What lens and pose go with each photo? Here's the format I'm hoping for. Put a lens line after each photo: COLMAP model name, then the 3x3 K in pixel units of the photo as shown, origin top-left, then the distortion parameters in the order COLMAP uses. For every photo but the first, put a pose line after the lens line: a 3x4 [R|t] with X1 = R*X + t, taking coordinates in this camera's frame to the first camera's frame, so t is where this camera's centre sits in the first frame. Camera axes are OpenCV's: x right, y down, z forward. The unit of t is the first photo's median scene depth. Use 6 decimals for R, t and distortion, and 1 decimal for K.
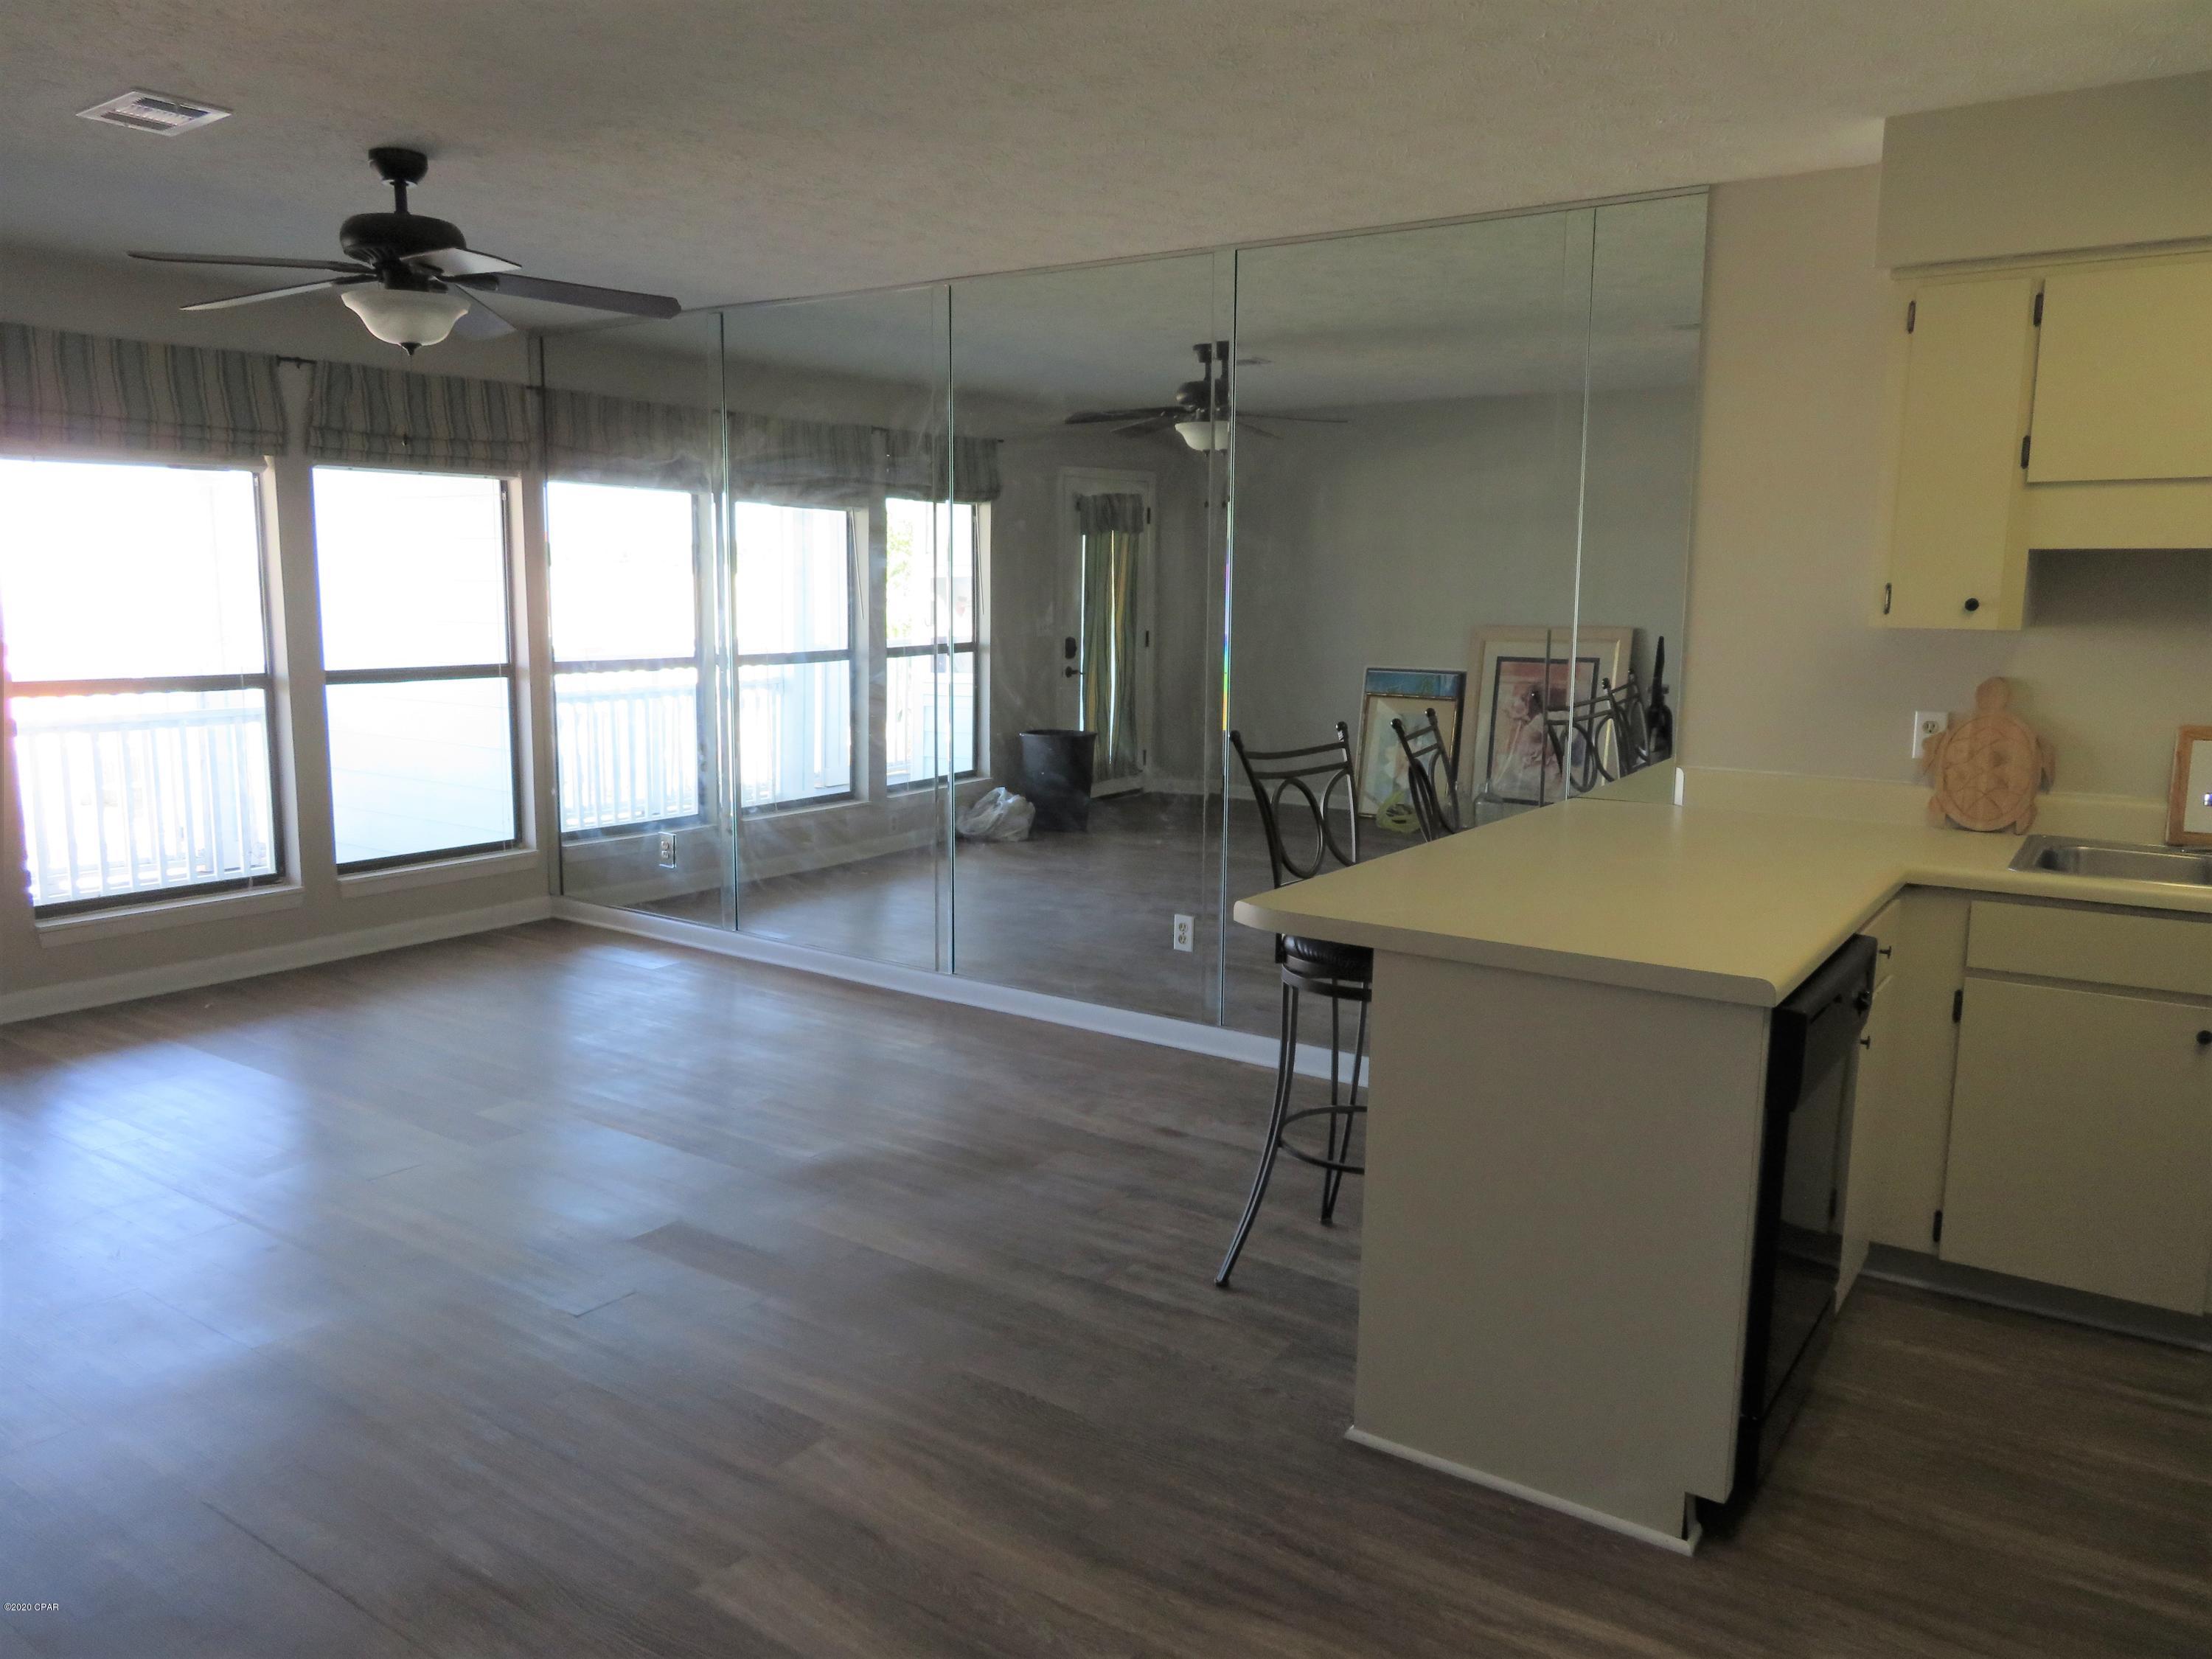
lens RADIAL K [[1576.6, 0, 1104.2], [0, 1576.6, 824.0], [0, 0, 1]] dist [-0.006345, -0.001859]
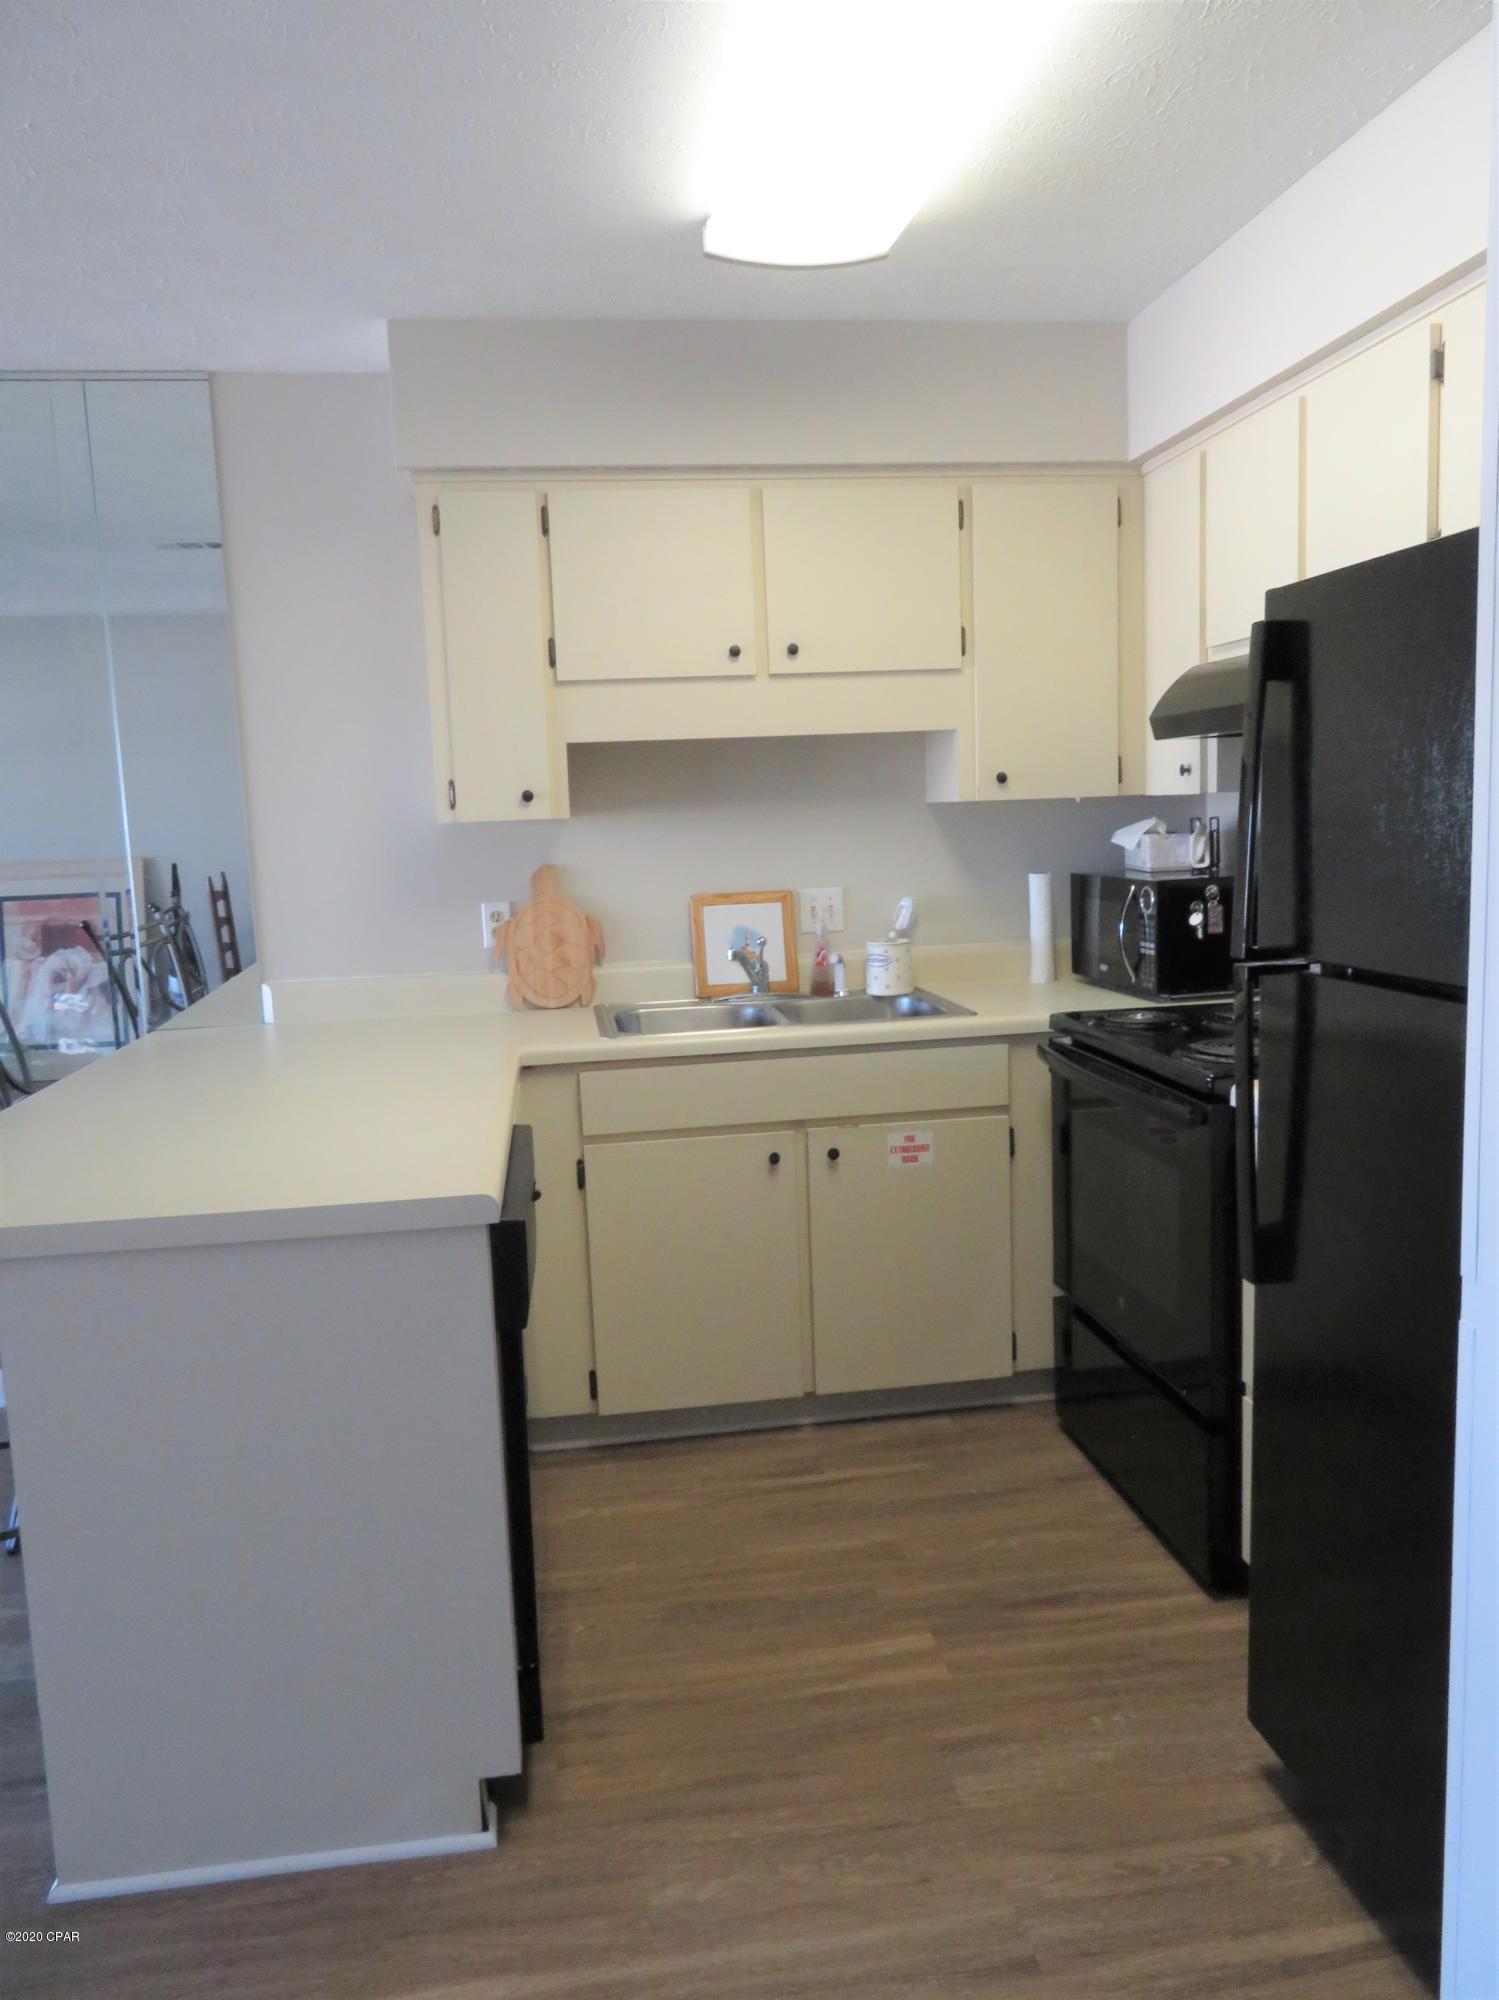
lens RADIAL K [[1464.5, 0, 751.1], [0, 1464.5, 1001.3], [0, 0, 1]] dist [-0.004187, 0.003103]
pose [[0.736623, -0.125241, 0.664606, -0.008884], [0.144397, 0.989169, 0.026360, -0.007545], [-0.660709, 0.076550, 0.746729, 0.177587]]
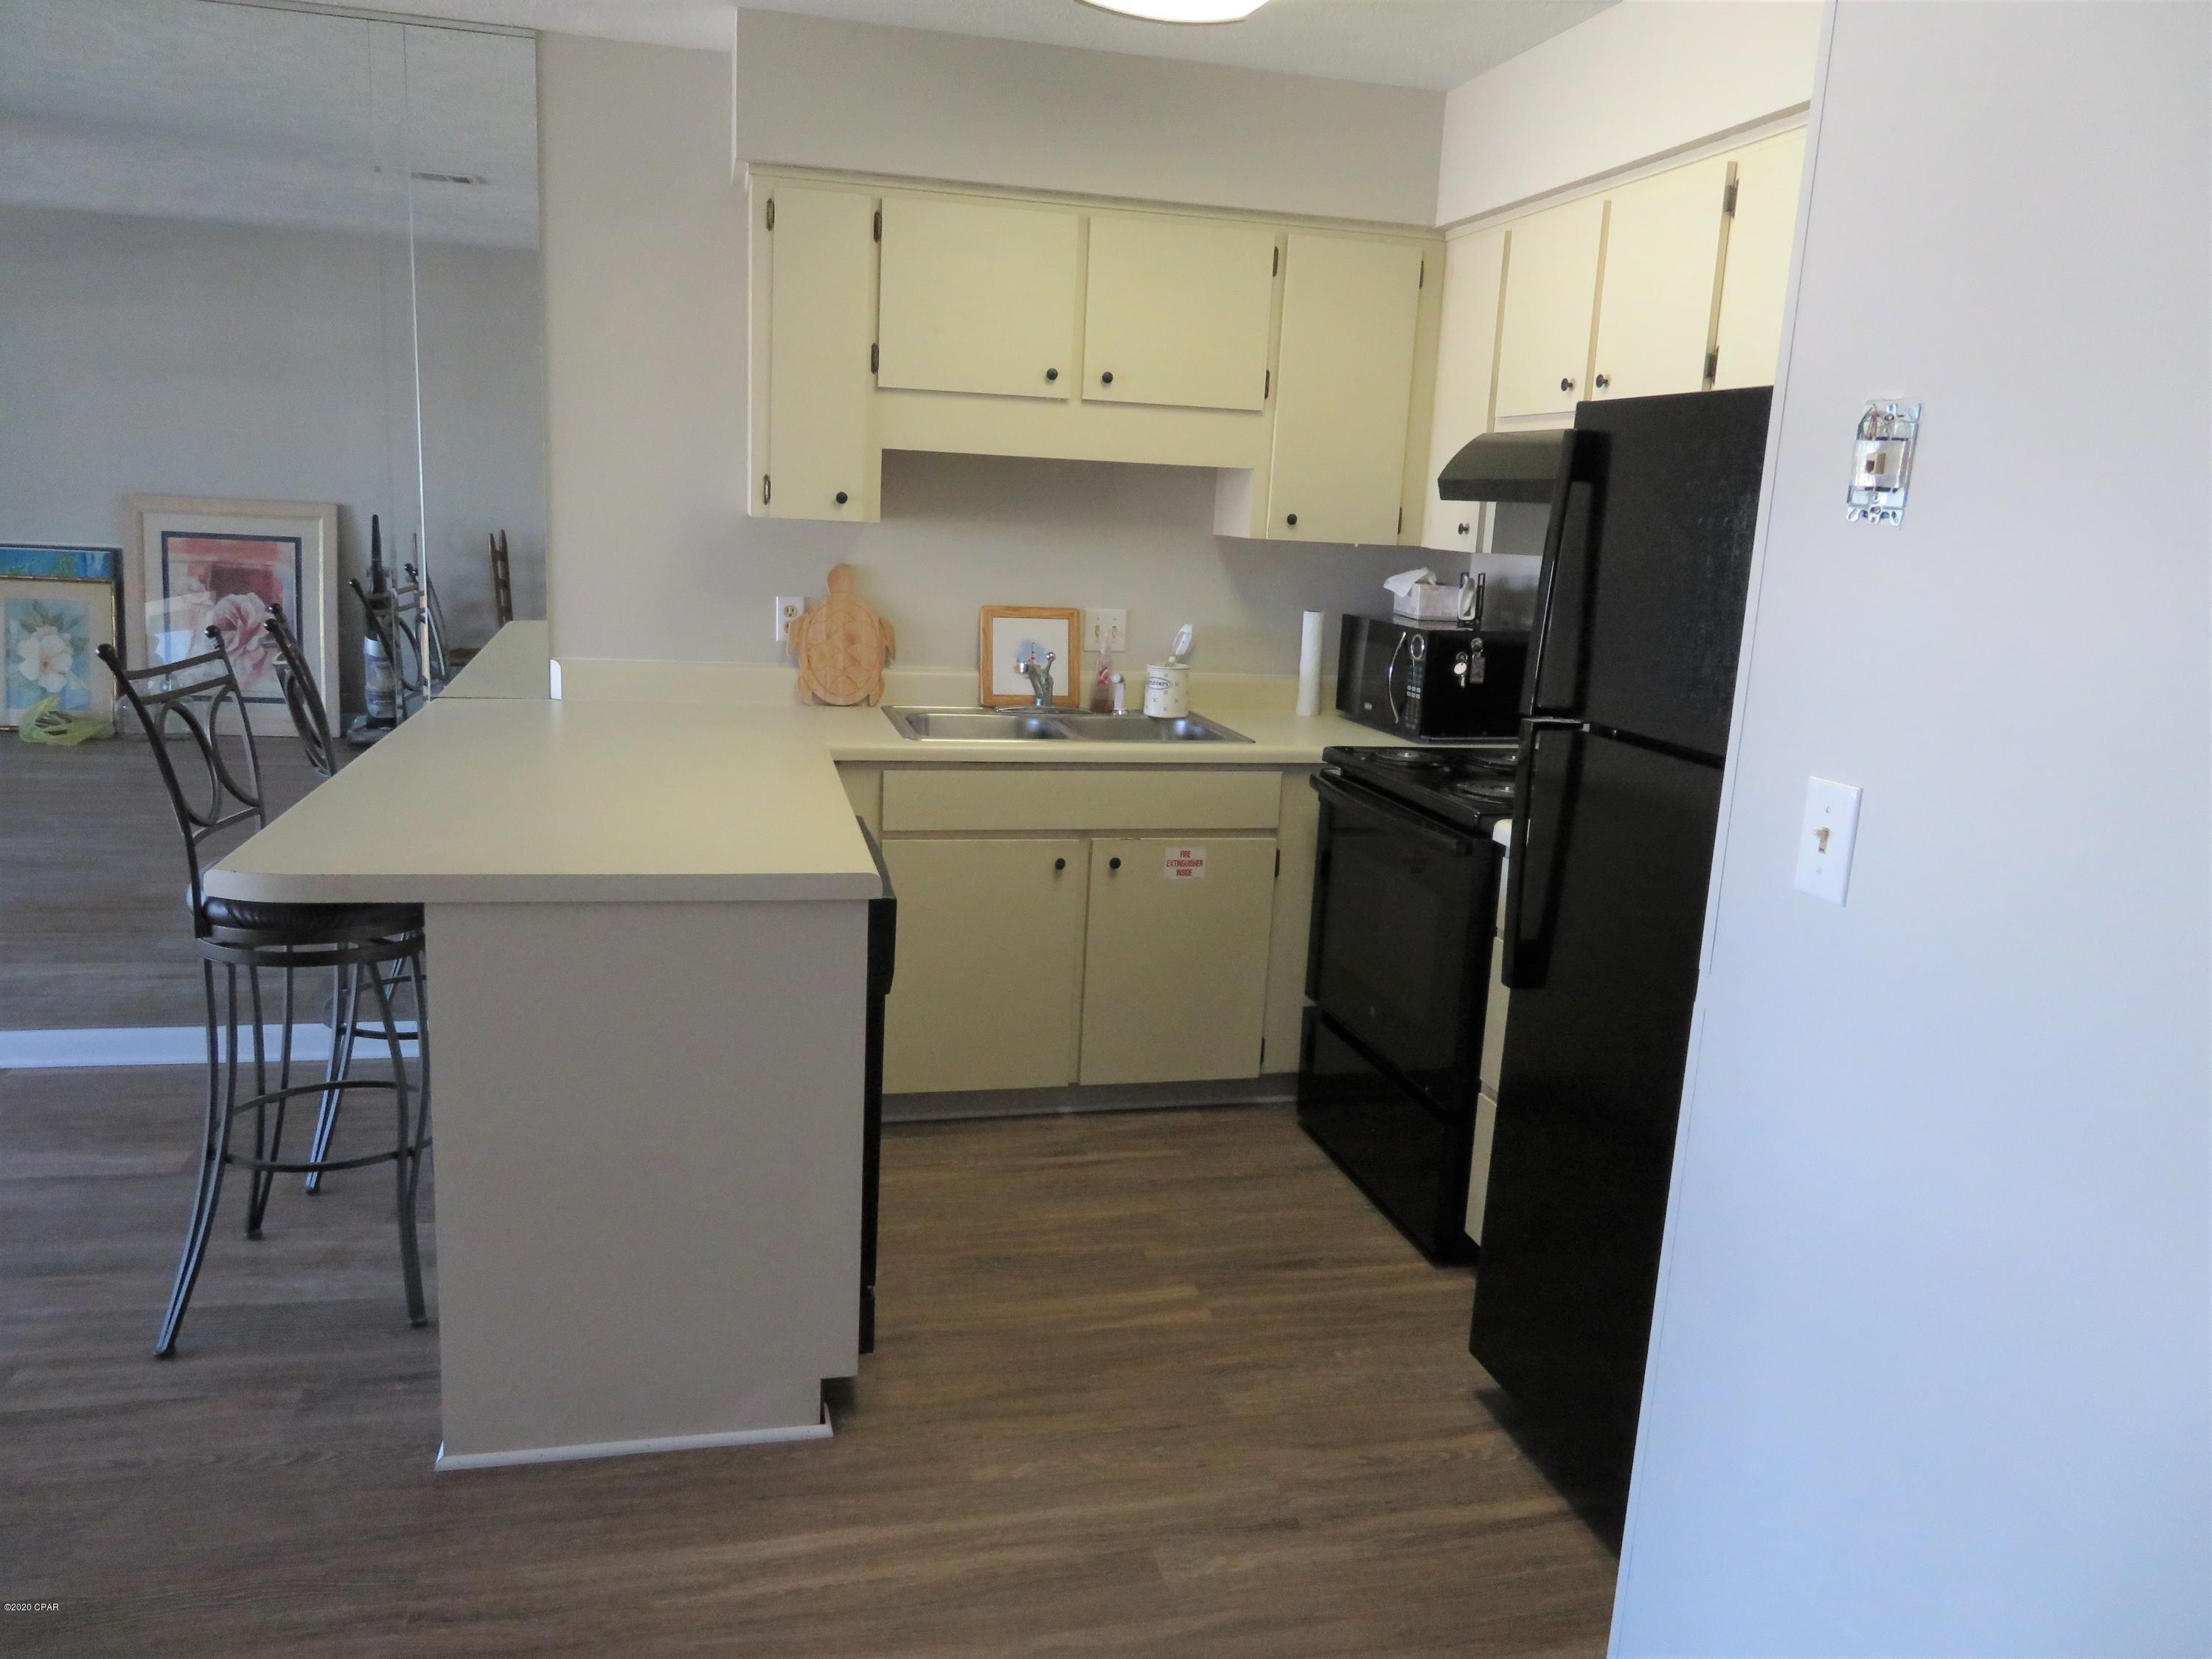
lens RADIAL K [[1581.1, 0, 1102.1], [0, 1581.1, 822.1], [0, 0, 1]] dist [-0.004232, 0.000071]
pose [[0.665603, -0.124650, 0.735823, -0.158200], [0.066282, 0.991930, 0.108079, -0.023844], [-0.743357, -0.023166, 0.668493, 0.134504]]
